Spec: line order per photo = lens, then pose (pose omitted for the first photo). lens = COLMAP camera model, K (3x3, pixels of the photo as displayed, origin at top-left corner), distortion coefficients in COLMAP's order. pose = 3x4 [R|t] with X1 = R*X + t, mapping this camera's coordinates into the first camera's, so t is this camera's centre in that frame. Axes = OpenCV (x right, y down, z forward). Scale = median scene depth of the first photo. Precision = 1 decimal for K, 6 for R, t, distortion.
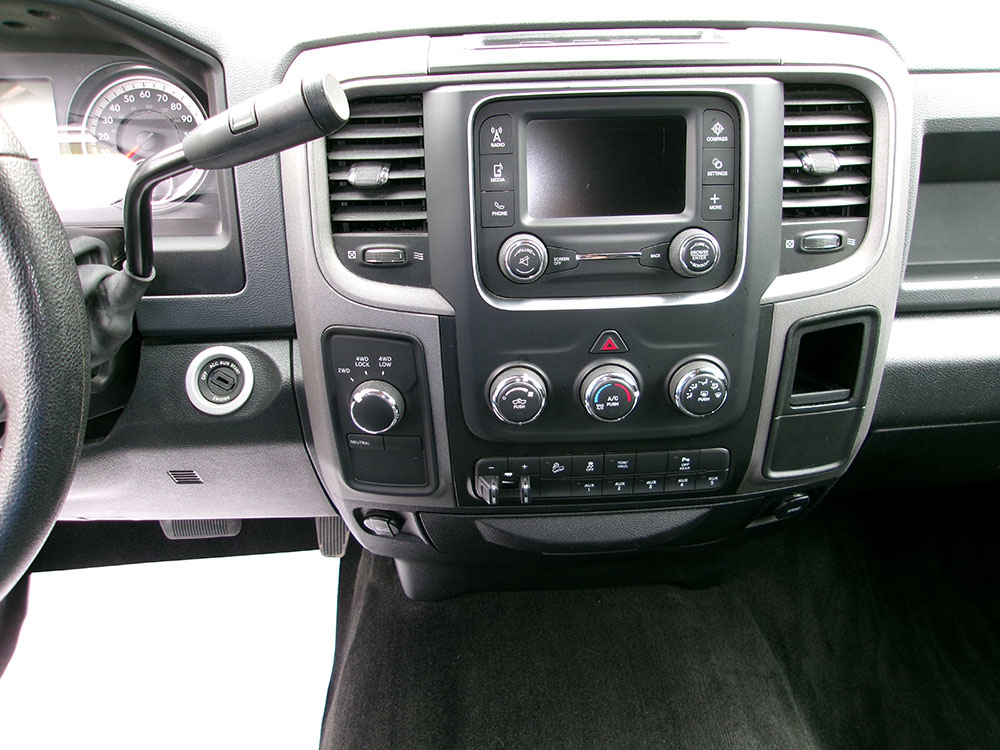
lens RADIAL K [[777.6, 0, 496.7], [0, 777.6, 370.7], [0, 0, 1]] dist [-0.023271, 0.049438]
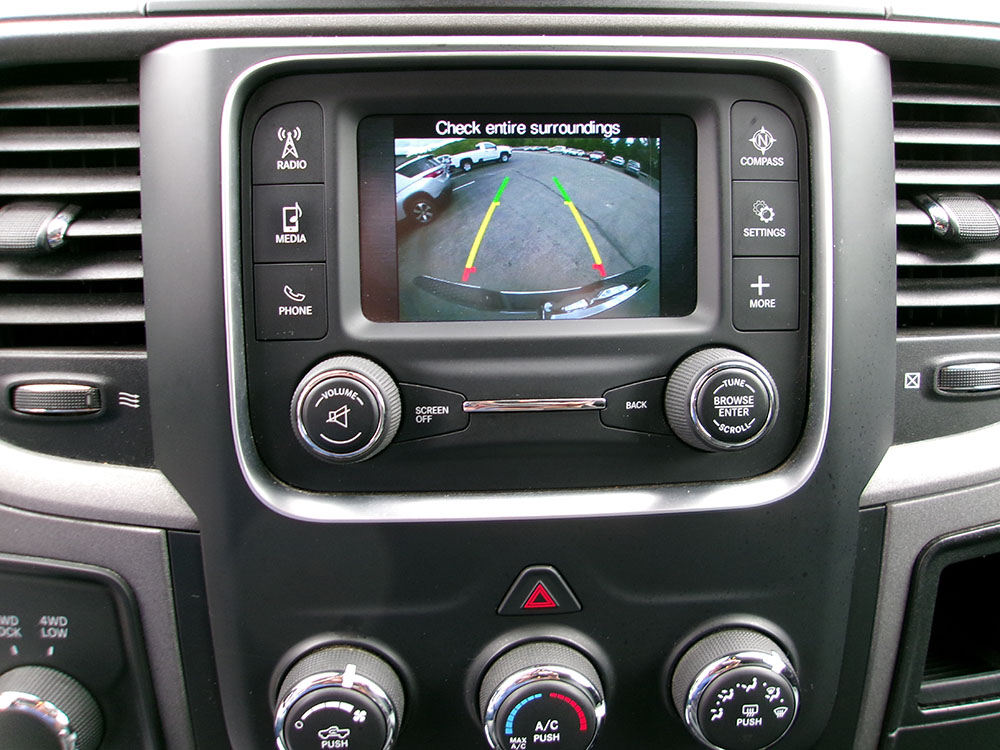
lens RADIAL K [[777.6, 0, 506.7], [0, 777.6, 374.9], [0, 0, 1]] dist [-0.023271, 0.049438]
pose [[0.999460, 0.009482, 0.031447, 0.110334], [-0.005045, 0.990378, -0.138294, -0.099459], [-0.032456, 0.138060, 0.989892, 0.532120]]
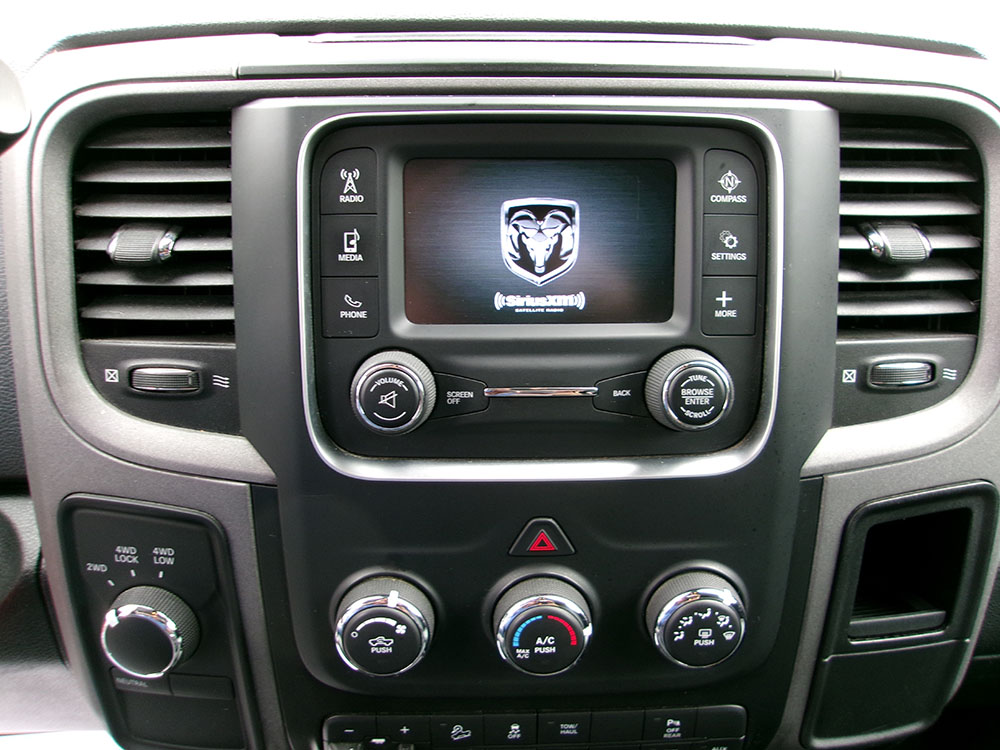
lens RADIAL K [[777.6, 0, 502.6], [0, 777.6, 374.5], [0, 0, 1]] dist [-0.023271, 0.049438]
pose [[0.999650, 0.025822, 0.005698, 0.109234], [-0.025203, 0.995603, -0.090219, -0.105069], [-0.008003, 0.090044, 0.995906, 0.412141]]
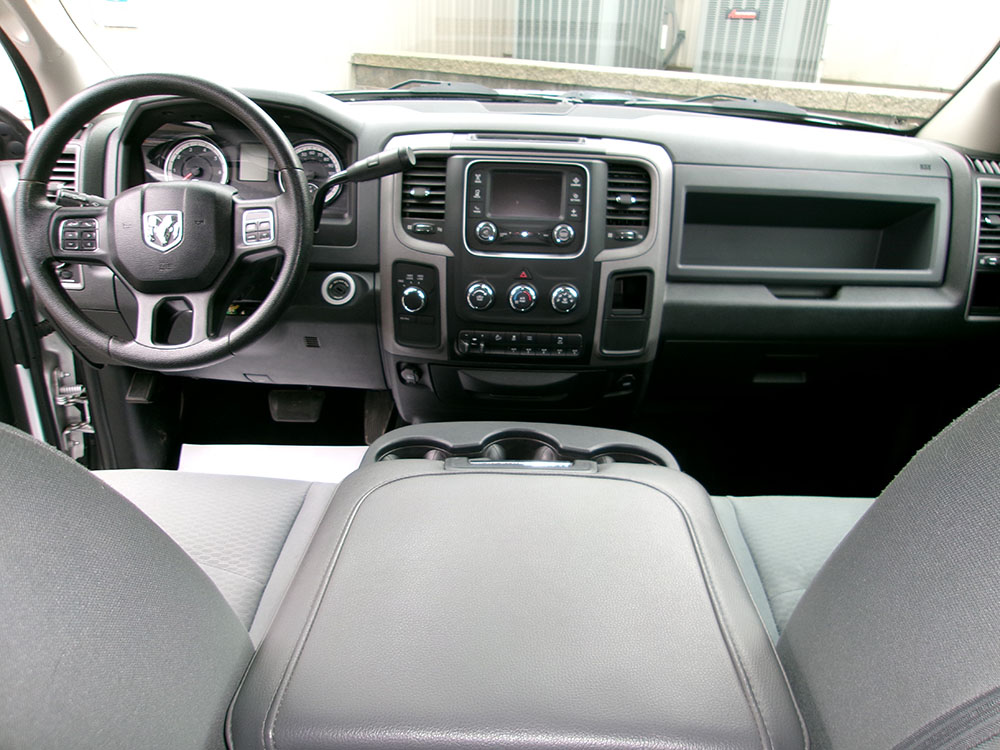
lens RADIAL K [[777.6, 0, 494.3], [0, 777.6, 380.2], [0, 0, 1]] dist [-0.023271, 0.049438]
pose [[0.996353, 0.072976, -0.044216, 0.182133], [-0.076845, 0.992674, -0.093238, 0.468505], [0.037088, 0.096296, 0.994662, -1.139456]]
